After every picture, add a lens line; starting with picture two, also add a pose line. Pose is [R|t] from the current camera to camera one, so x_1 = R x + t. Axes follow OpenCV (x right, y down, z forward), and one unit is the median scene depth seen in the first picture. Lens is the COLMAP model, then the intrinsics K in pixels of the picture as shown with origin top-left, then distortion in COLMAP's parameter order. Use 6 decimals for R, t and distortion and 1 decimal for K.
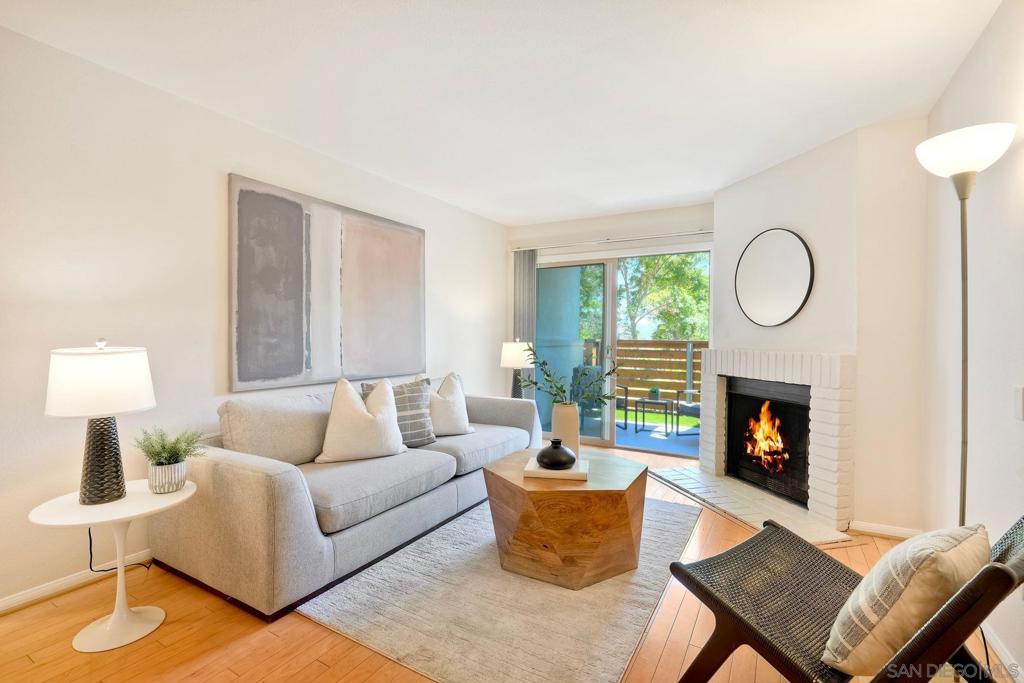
lens RADIAL K [[465.7, 0, 511.4], [0, 465.7, 344.1], [0, 0, 1]] dist [-0.010247, 0.000432]
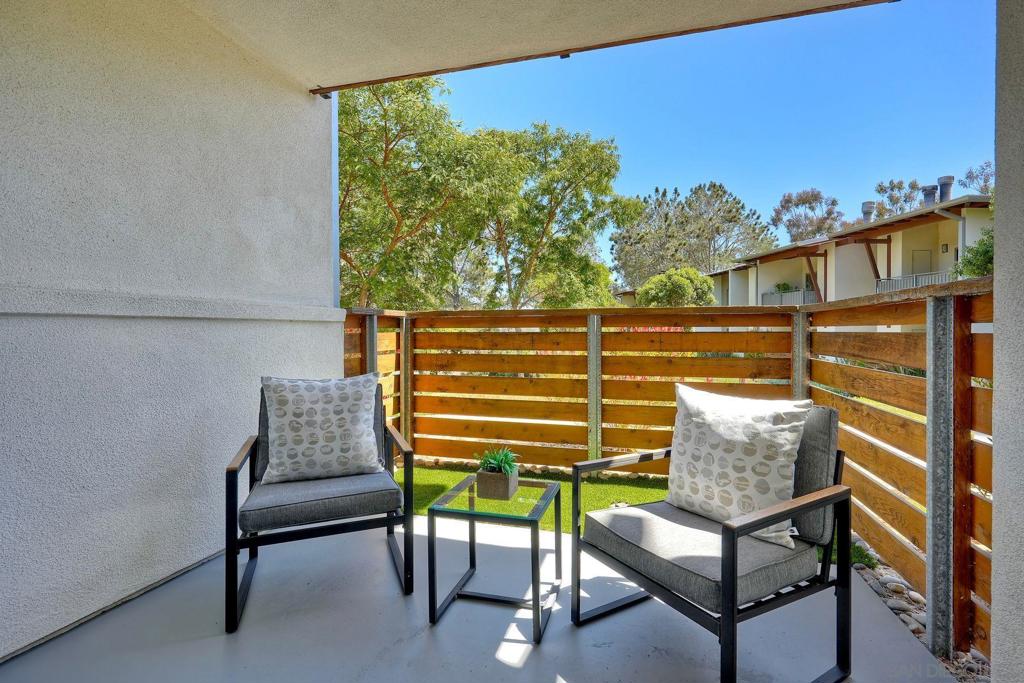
lens RADIAL K [[465.7, 0, 513.0], [0, 465.7, 337.5], [0, 0, 1]] dist [-0.010247, 0.000432]
pose [[0.972827, -0.020130, 0.230655, 0.058338], [0.020678, 0.999786, 0.000044, 0.005279], [-0.230606, 0.004727, 0.973036, 0.165759]]
